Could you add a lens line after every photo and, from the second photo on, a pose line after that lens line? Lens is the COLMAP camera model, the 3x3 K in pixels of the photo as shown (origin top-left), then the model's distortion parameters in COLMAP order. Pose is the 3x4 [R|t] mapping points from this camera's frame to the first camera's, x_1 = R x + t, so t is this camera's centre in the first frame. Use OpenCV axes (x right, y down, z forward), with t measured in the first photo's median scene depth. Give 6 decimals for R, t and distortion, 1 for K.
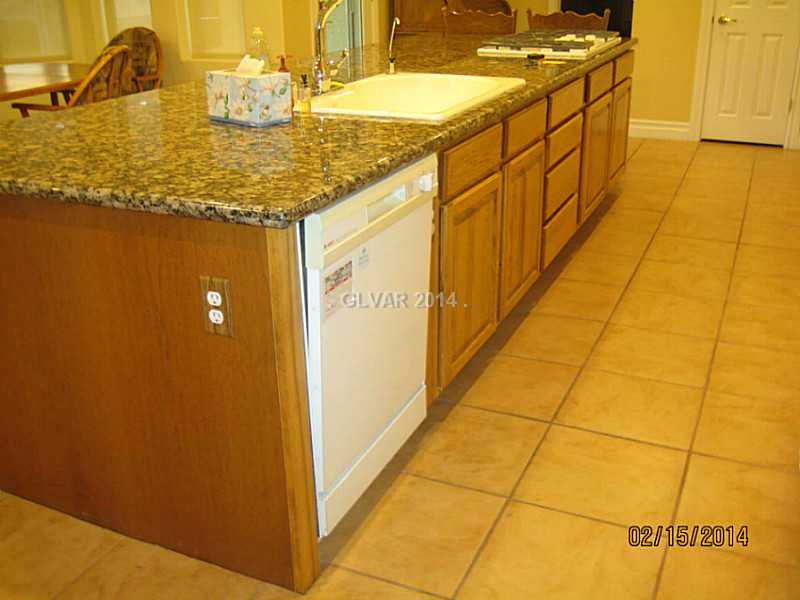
lens RADIAL K [[828.9, 0, 400.7], [0, 828.9, 286.4], [0, 0, 1]] dist [-0.151727, 0.196885]
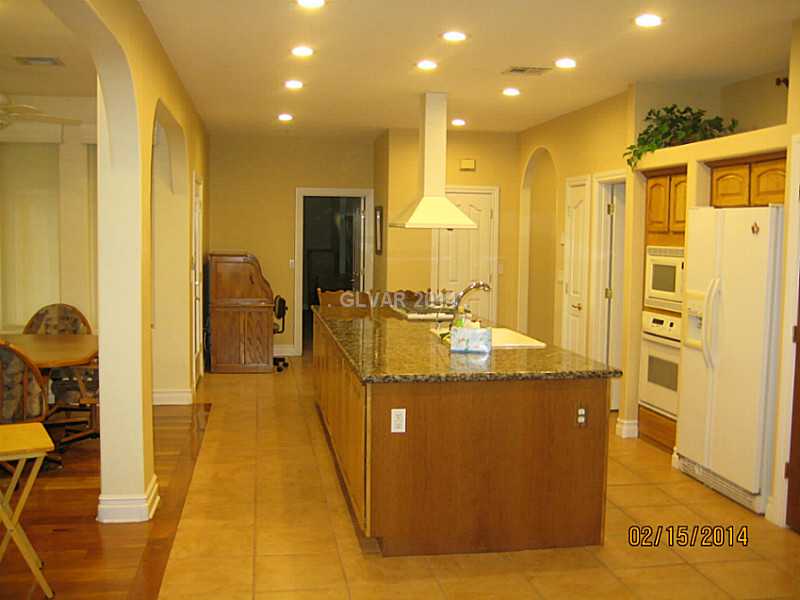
lens RADIAL K [[828.9, 0, 400.7], [0, 828.9, 286.4], [0, 0, 1]] dist [-0.151727, 0.196885]
pose [[0.830397, -0.010318, 0.557077, -1.488492], [0.181874, 0.950081, -0.253510, 0.133032], [-0.526653, 0.311832, 0.790821, -0.578468]]
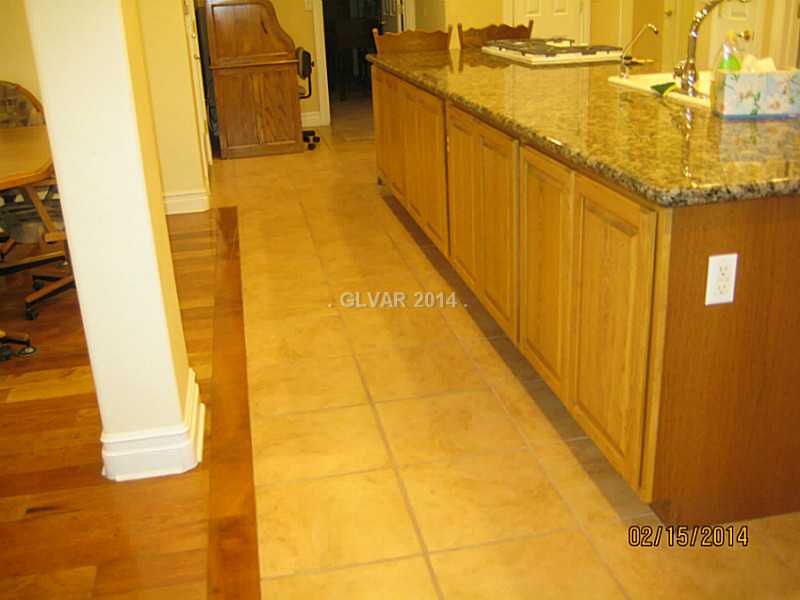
lens RADIAL K [[828.9, 0, 400.7], [0, 828.9, 286.4], [0, 0, 1]] dist [-0.151727, 0.196885]
pose [[0.812711, -0.227982, 0.536213, -1.218252], [0.248648, 0.967973, 0.034690, -0.139544], [-0.526948, 0.105135, 0.843369, 0.374324]]
